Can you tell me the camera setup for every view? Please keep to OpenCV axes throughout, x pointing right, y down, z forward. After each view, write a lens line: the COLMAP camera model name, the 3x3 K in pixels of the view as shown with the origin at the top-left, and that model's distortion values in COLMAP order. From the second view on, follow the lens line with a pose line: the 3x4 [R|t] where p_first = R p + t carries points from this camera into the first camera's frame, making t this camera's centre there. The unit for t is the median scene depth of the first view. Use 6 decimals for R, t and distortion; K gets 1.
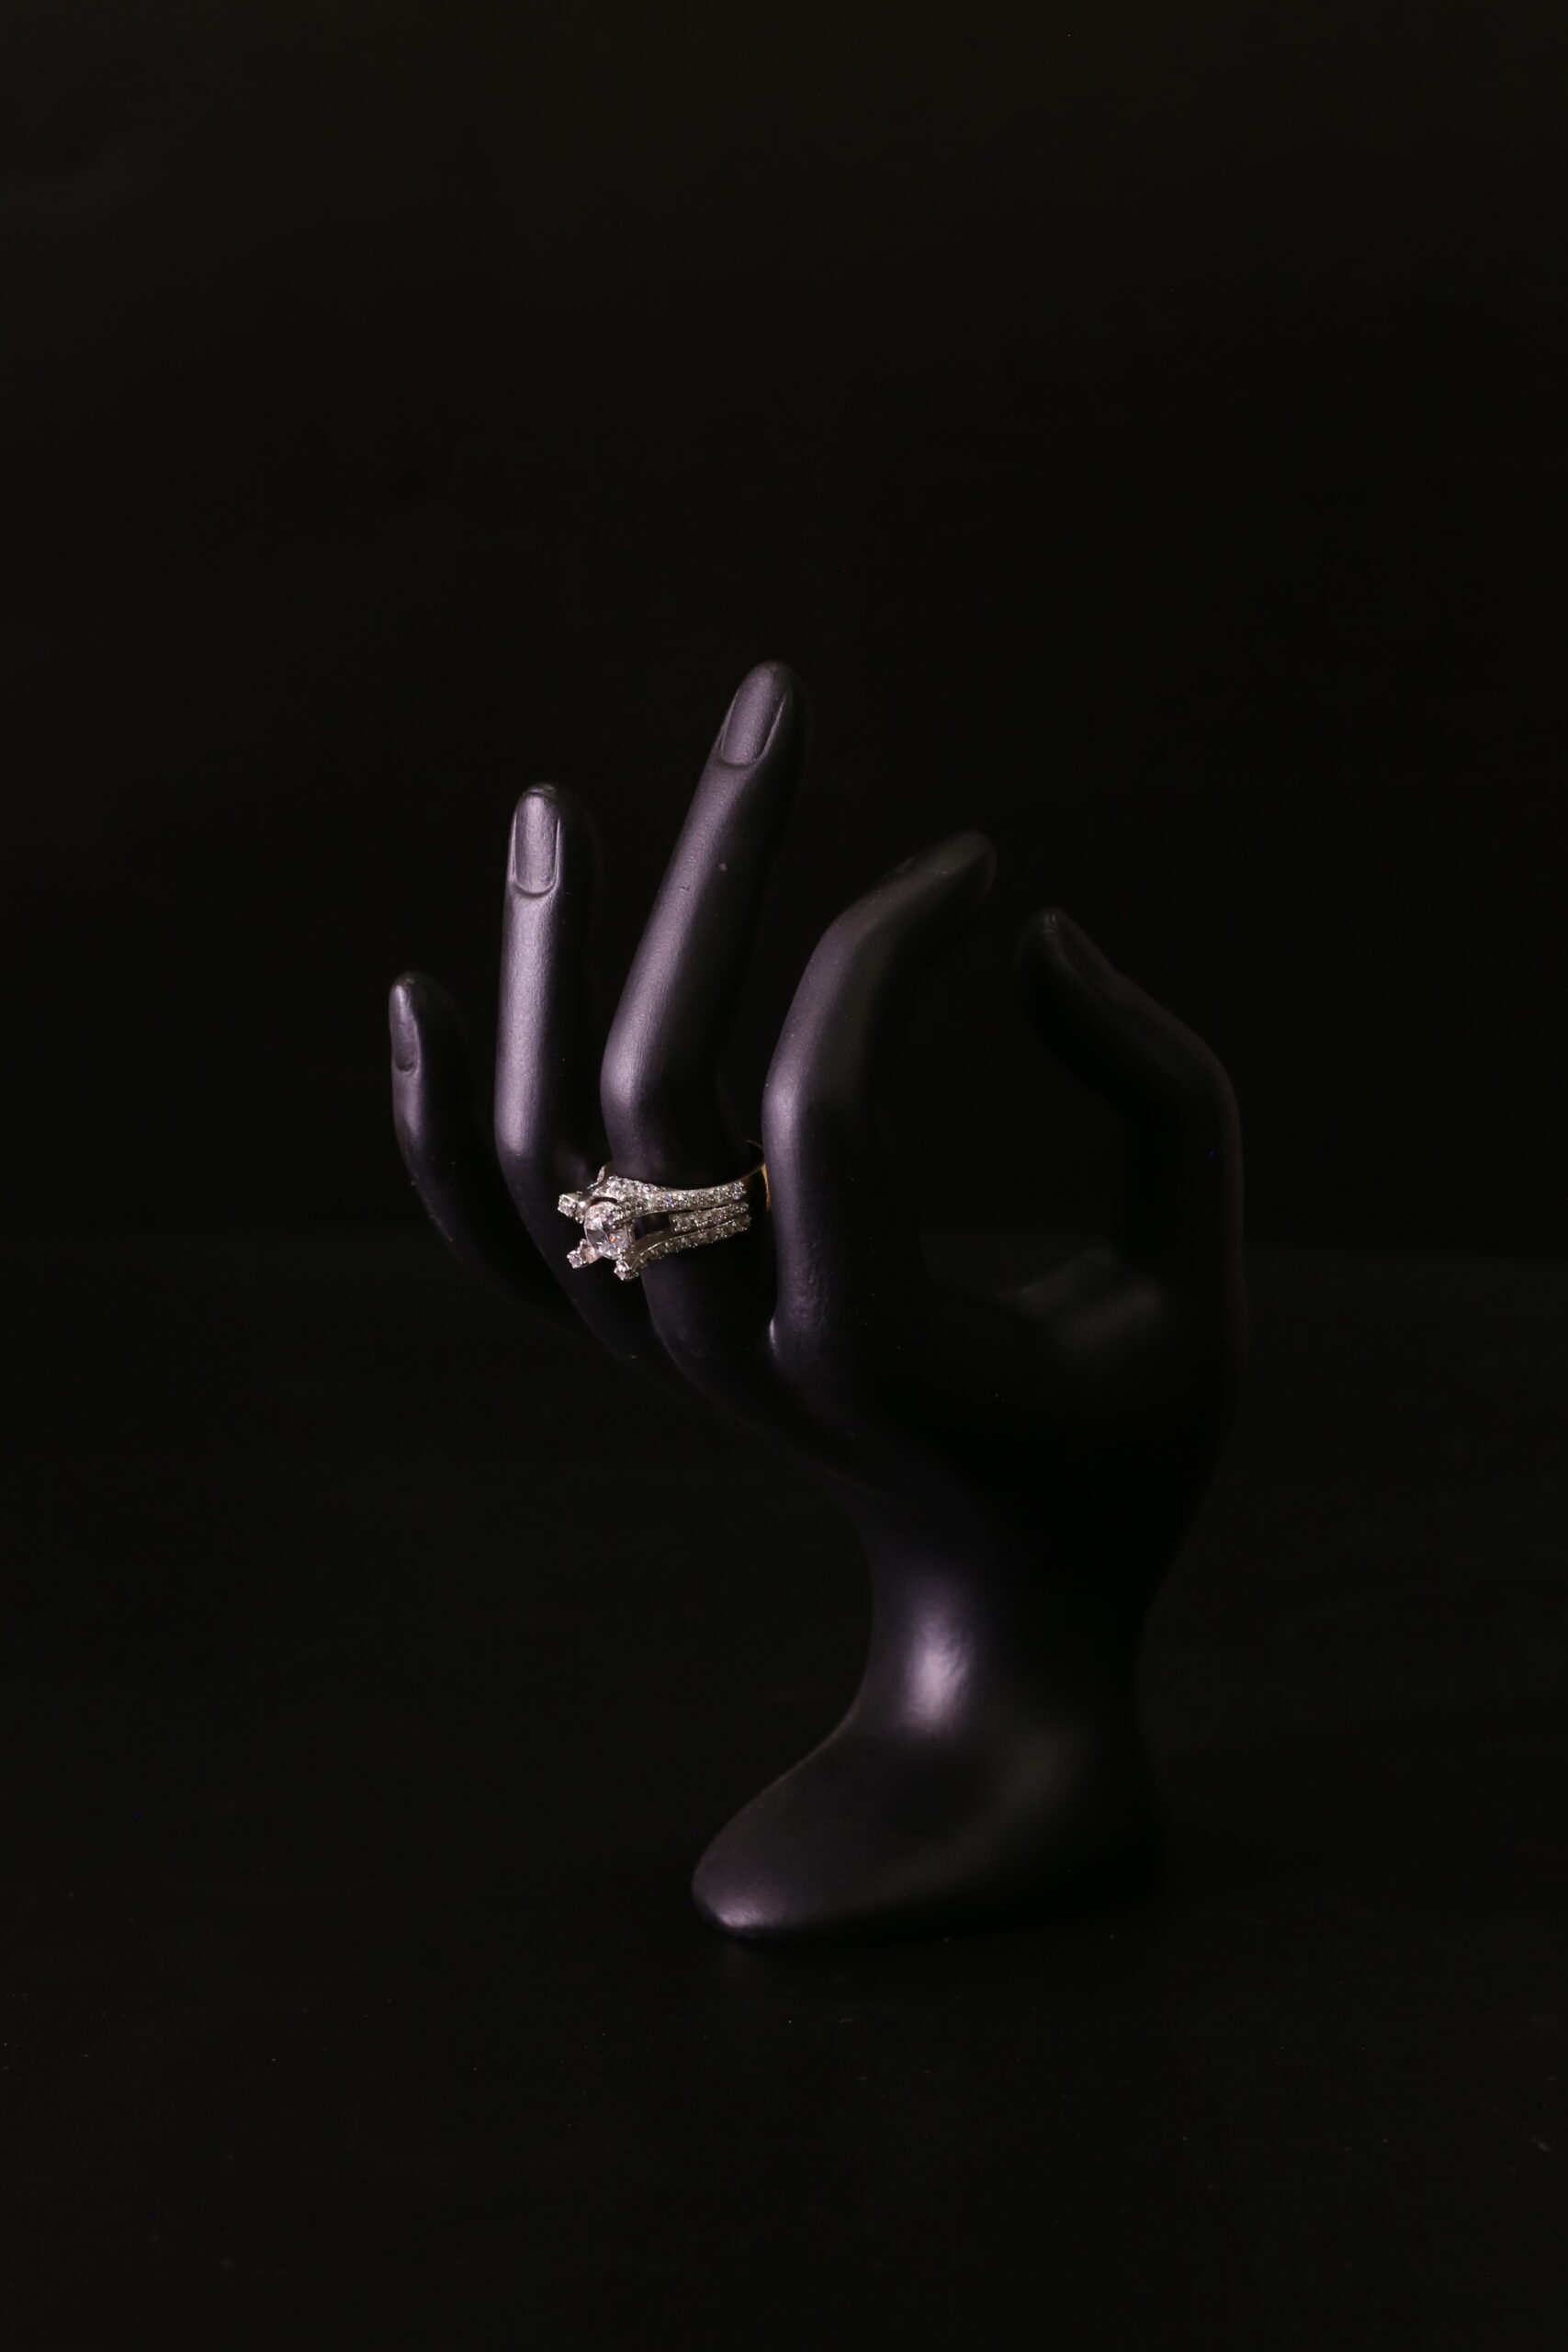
lens RADIAL K [[5092.6, 0, 783.7], [0, 5092.6, 1176.1], [0, 0, 1]] dist [0.071267, 0.006186]
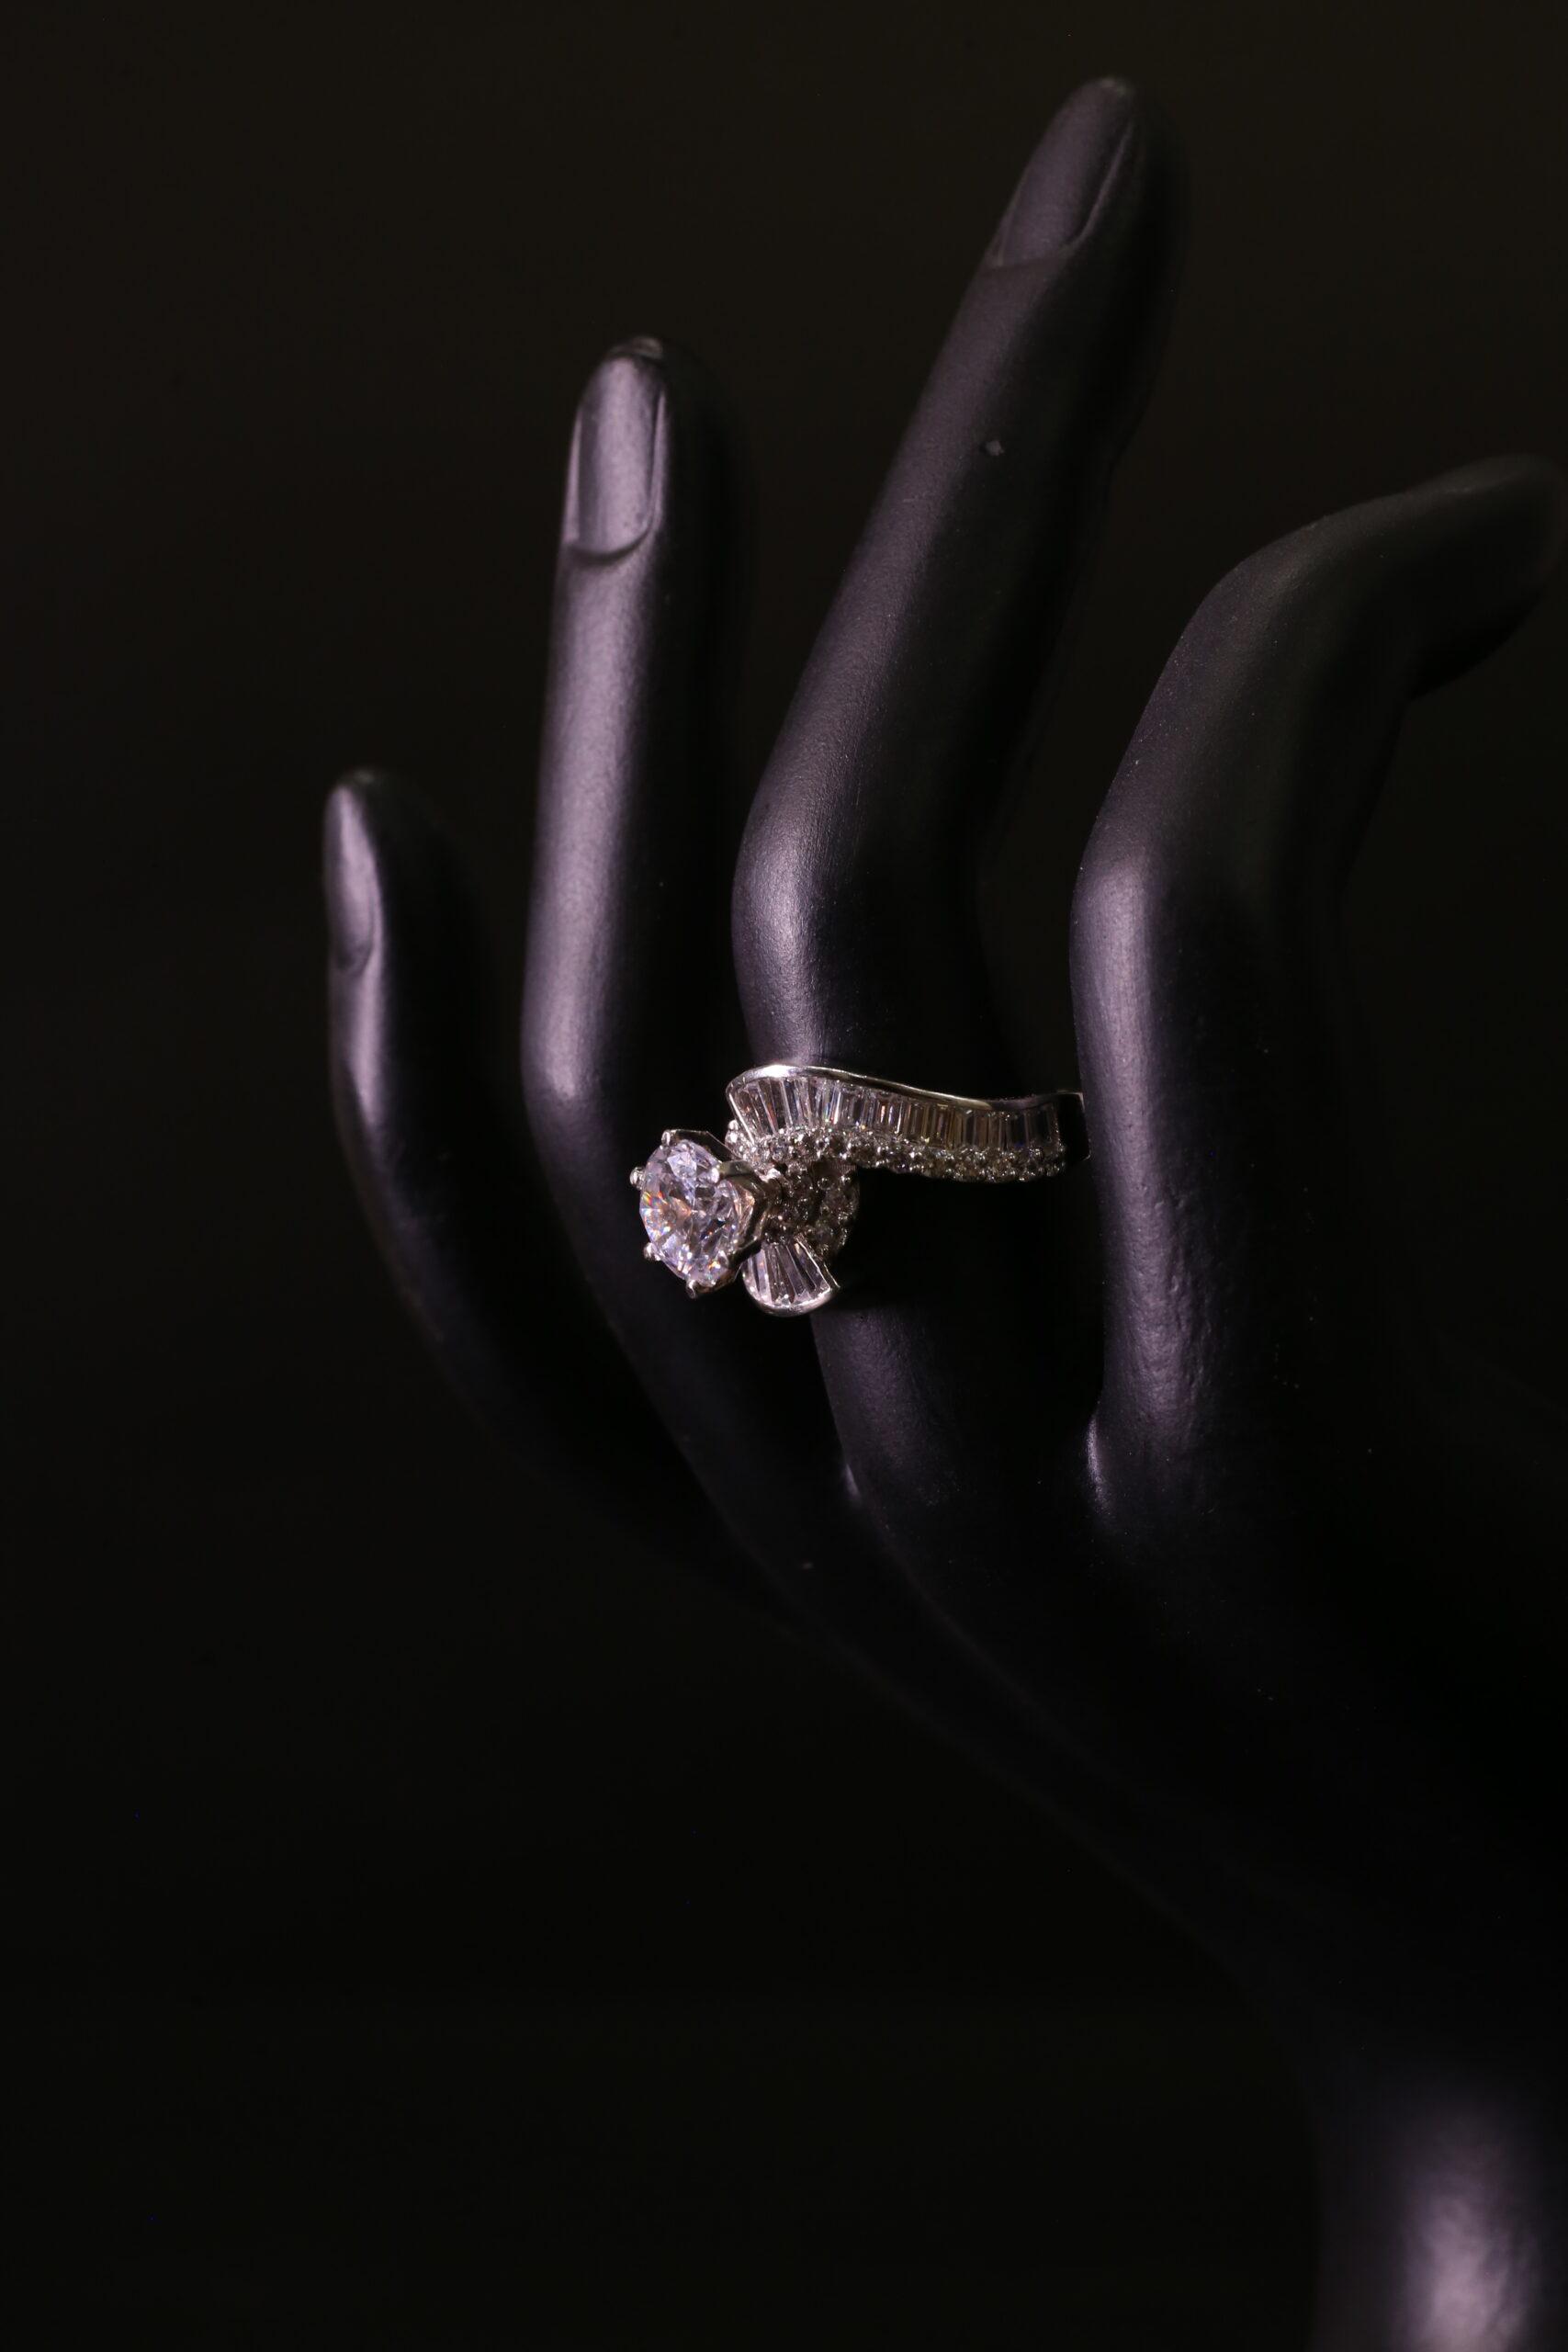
lens RADIAL K [[5092.6, 0, 783.7], [0, 5092.6, 1176.1], [0, 0, 1]] dist [0.071267, 0.006186]
pose [[0.996000, 0.001437, -0.089345, 0.011060], [-0.027275, 0.957045, -0.288654, 0.141829], [0.085093, 0.289936, 0.953256, 0.554034]]
